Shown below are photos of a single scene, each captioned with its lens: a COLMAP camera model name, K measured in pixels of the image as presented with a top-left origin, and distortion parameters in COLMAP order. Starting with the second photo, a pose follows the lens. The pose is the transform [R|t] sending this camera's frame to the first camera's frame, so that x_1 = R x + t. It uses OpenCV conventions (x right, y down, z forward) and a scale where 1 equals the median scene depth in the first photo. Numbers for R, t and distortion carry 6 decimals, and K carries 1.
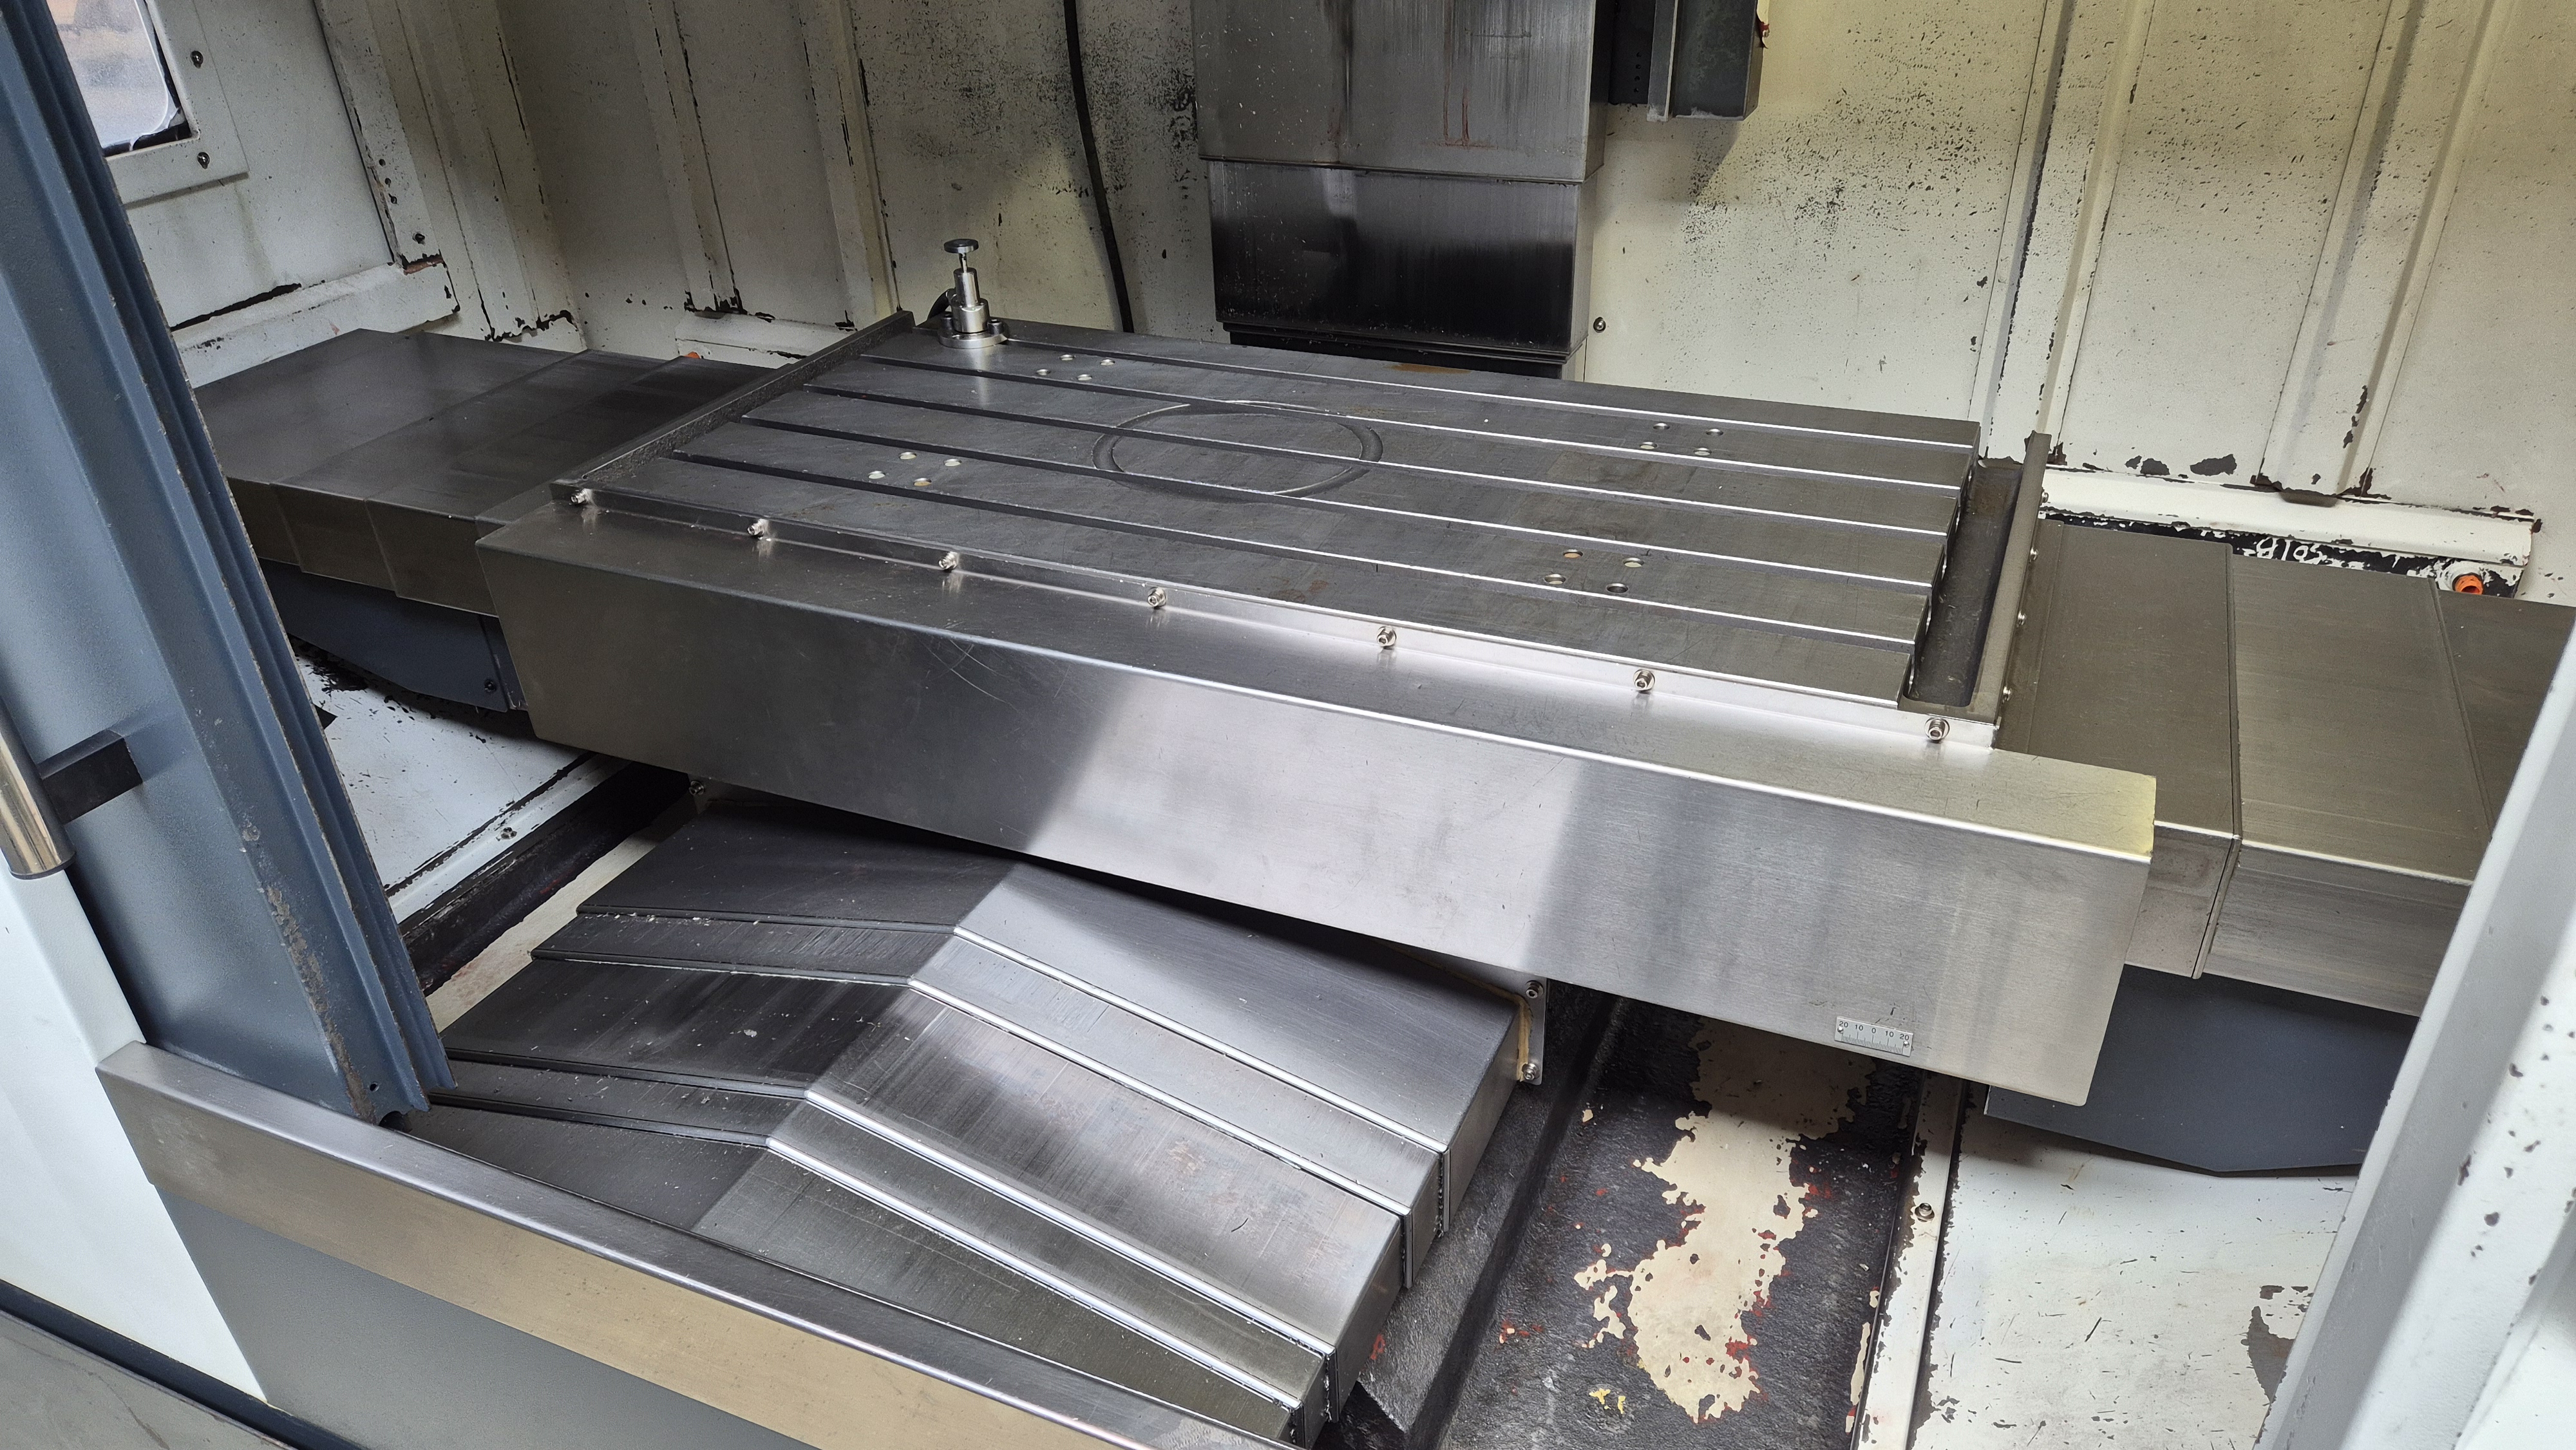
lens RADIAL K [[1747.6, 0, 1285.8], [0, 1747.6, 738.9], [0, 0, 1]] dist [0.054811, 0.000029]
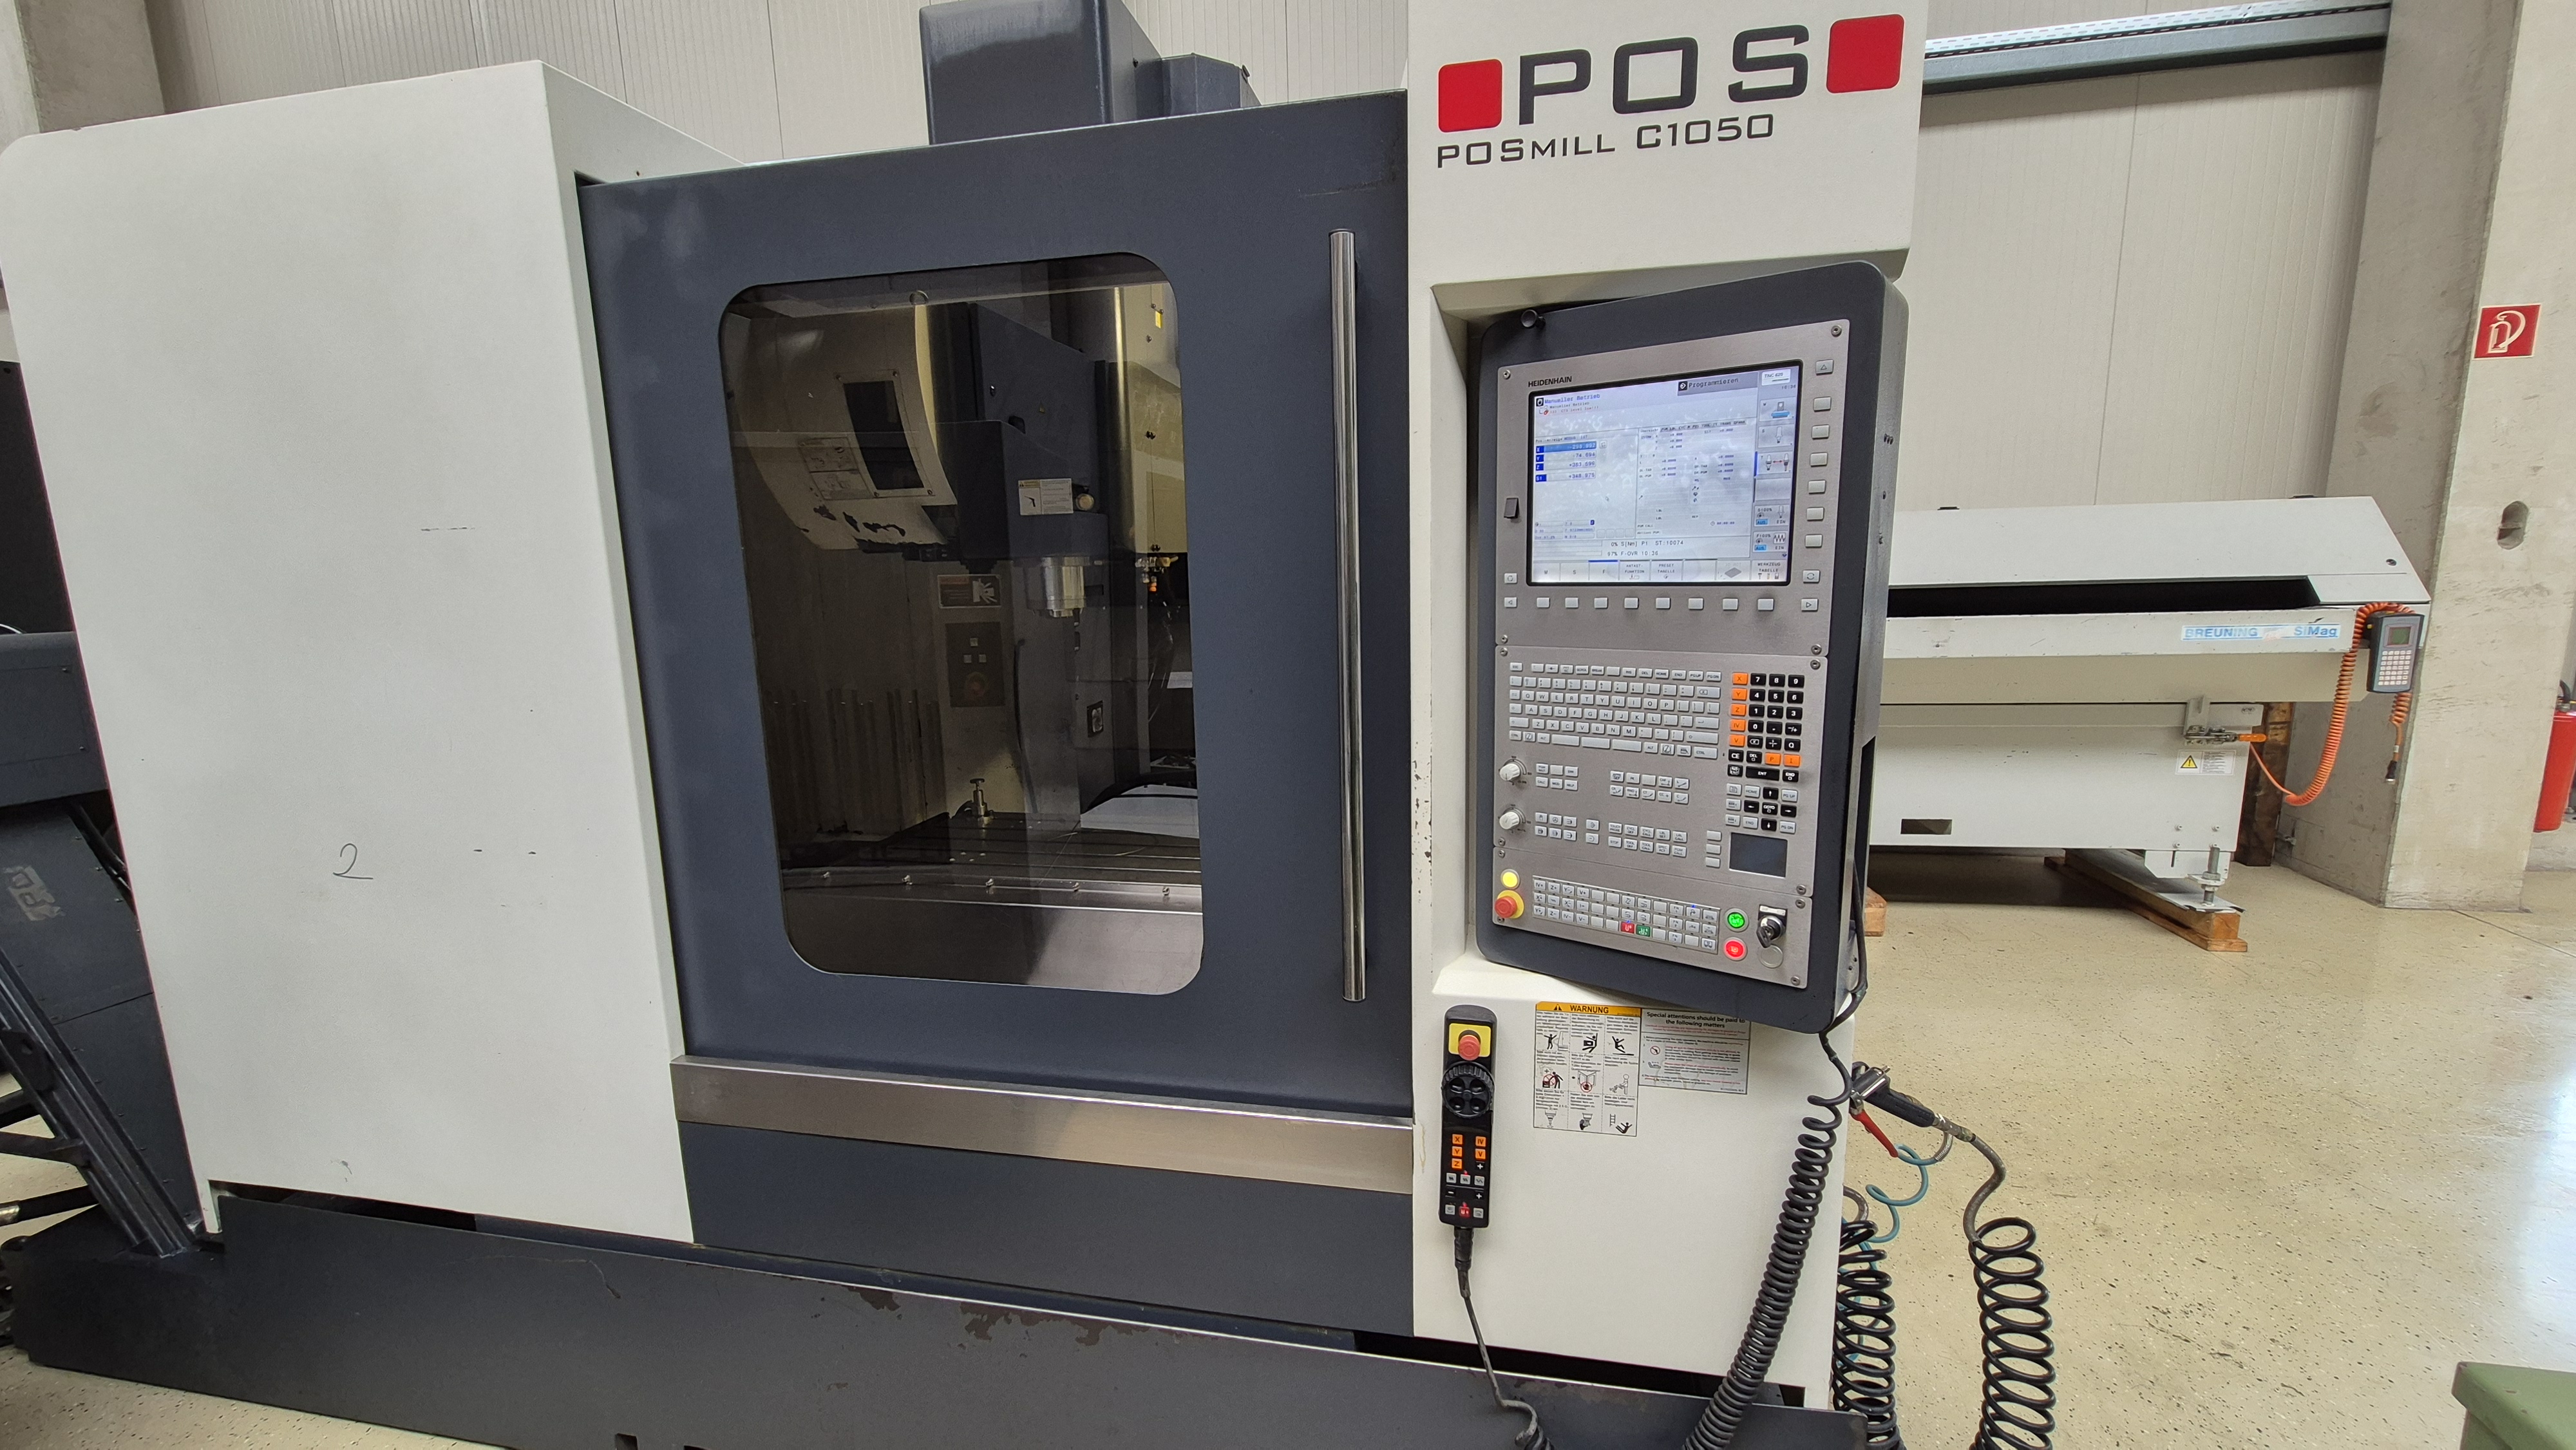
lens RADIAL K [[1064.9, 0, 1292.6], [0, 1064.9, 742.5], [0, 0, 1]] dist [0.003294, 0.000012]
pose [[0.978471, -0.022257, 0.205180, -0.071281], [0.096464, 0.928211, -0.359330, 0.289366], [-0.182453, 0.371387, 0.910375, -0.523514]]
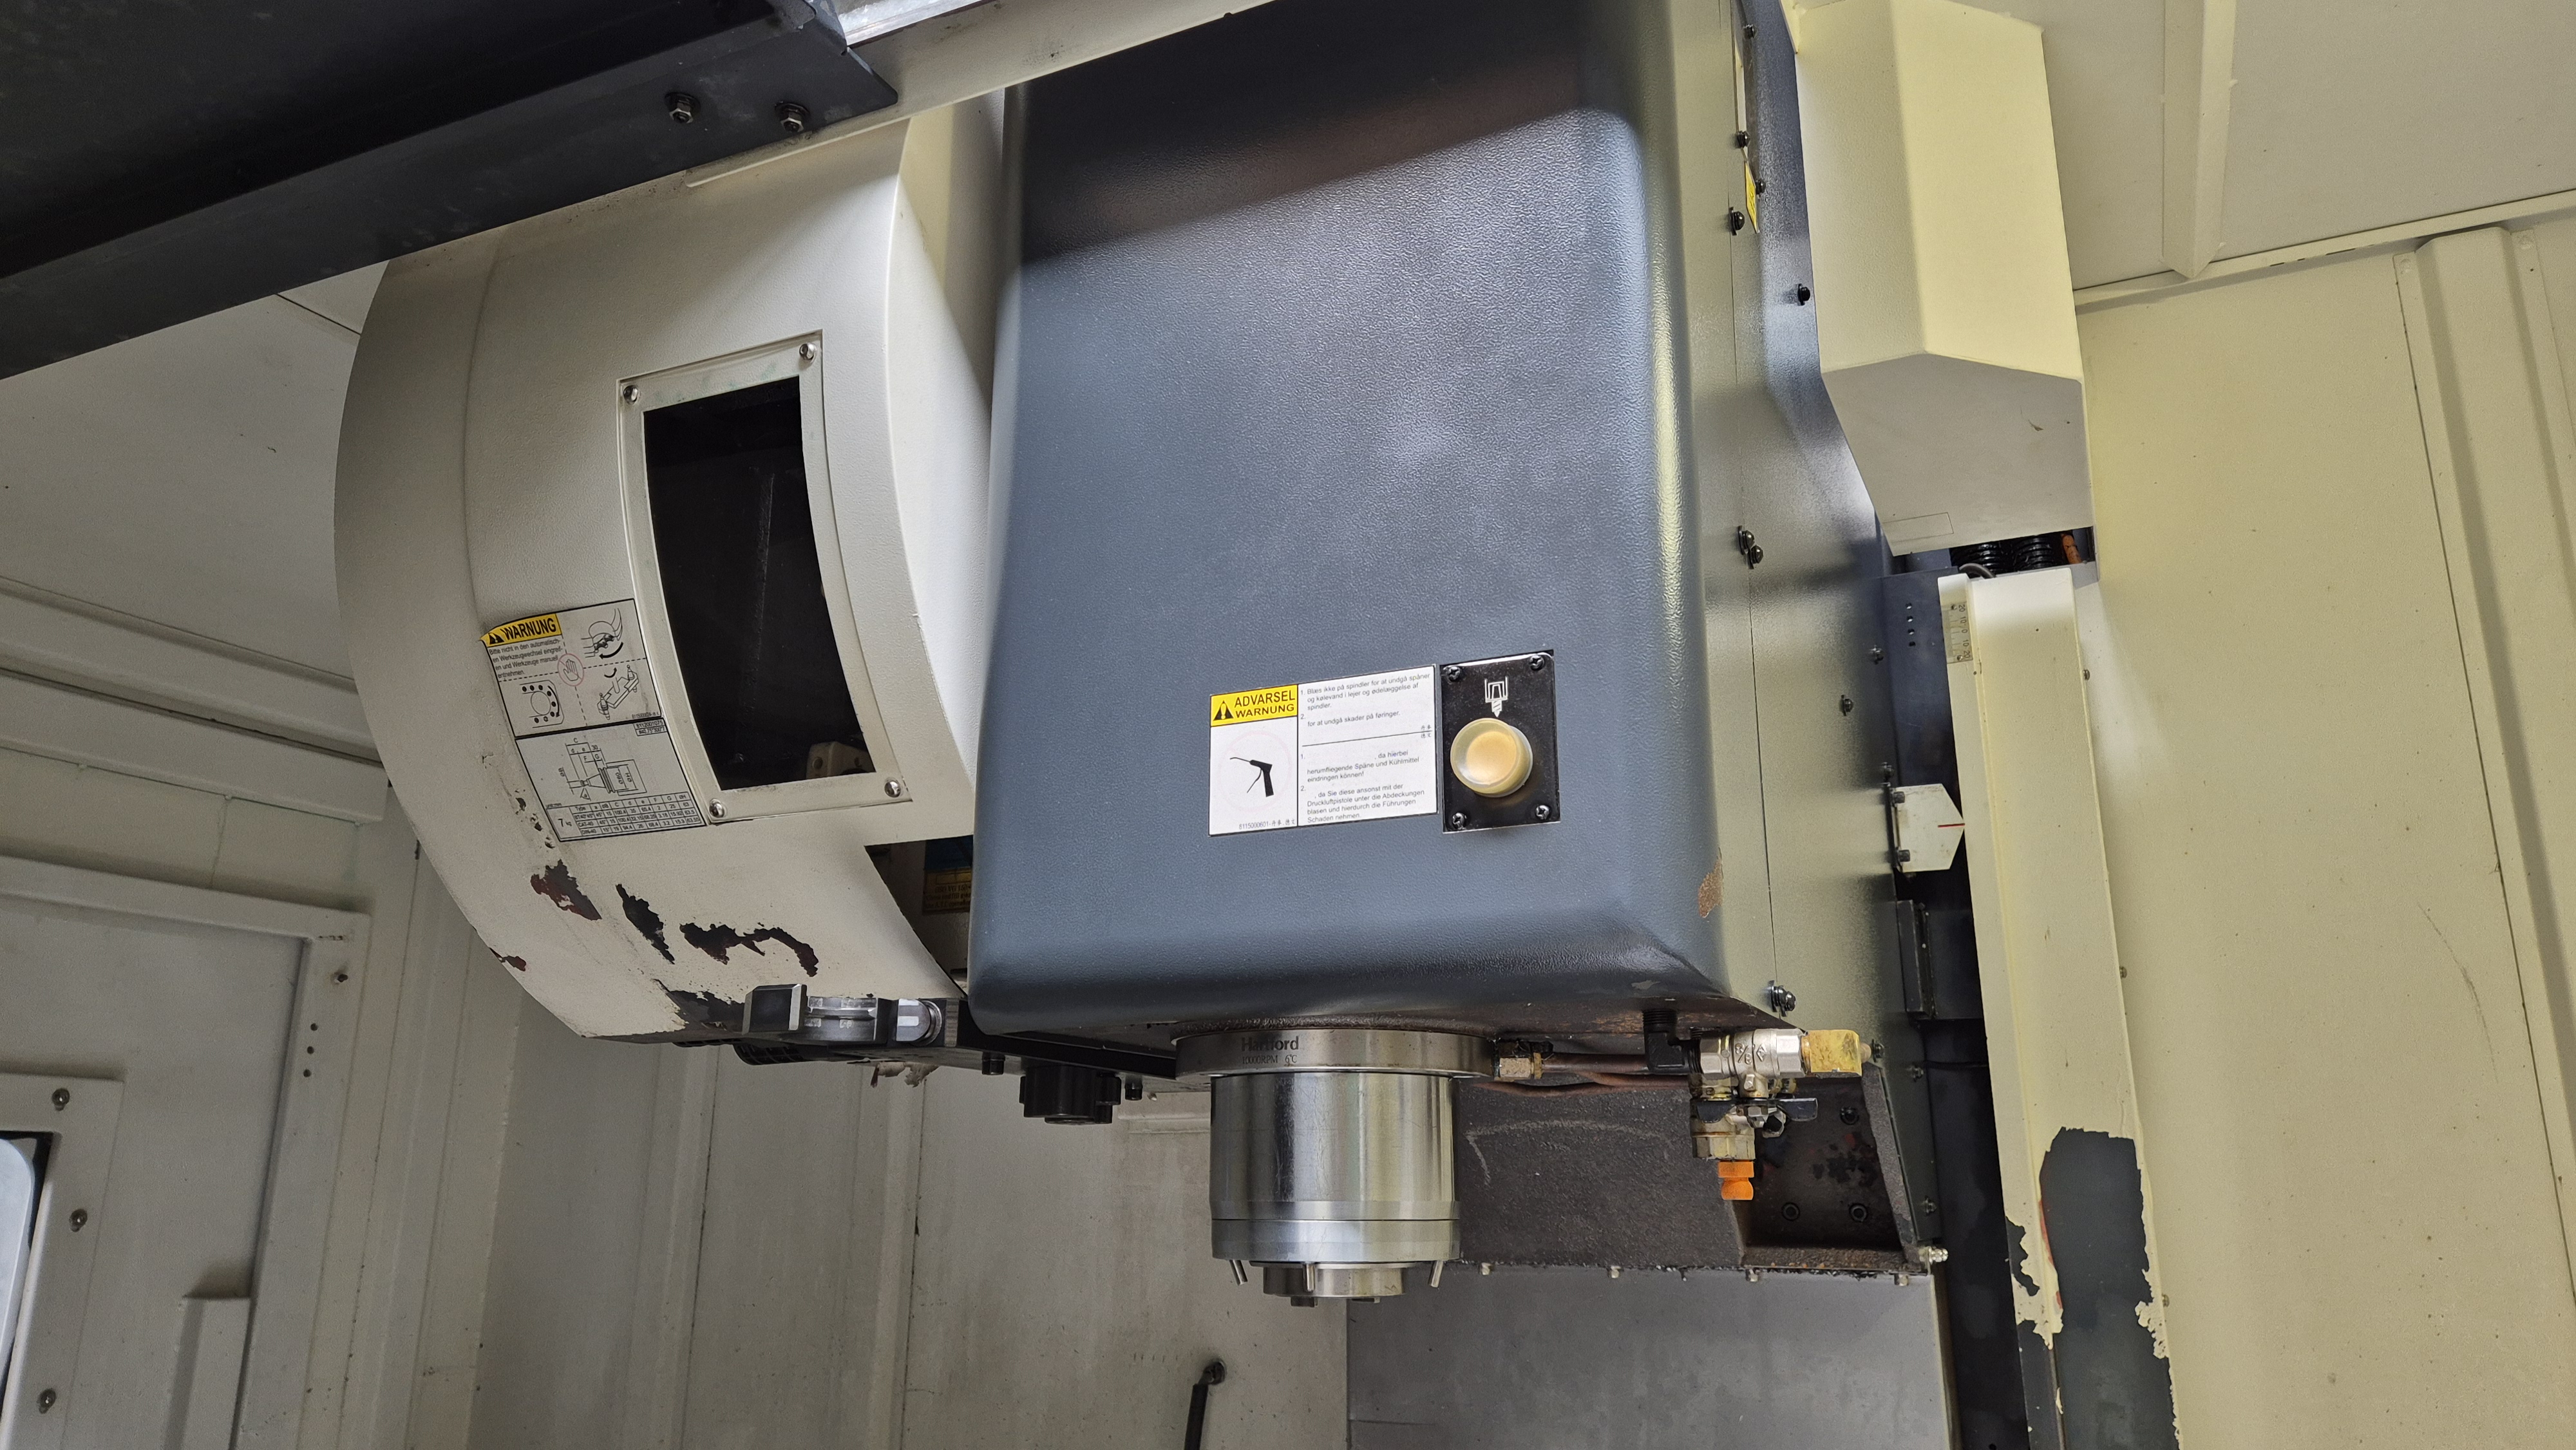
lens RADIAL K [[1747.6, 0, 1285.8], [0, 1747.6, 738.9], [0, 0, 1]] dist [0.054811, 0.000029]
pose [[0.998887, 0.029331, -0.036949, -0.085033], [-0.046938, 0.696458, -0.716060, -0.165460], [0.004731, 0.716997, 0.697060, 0.313735]]
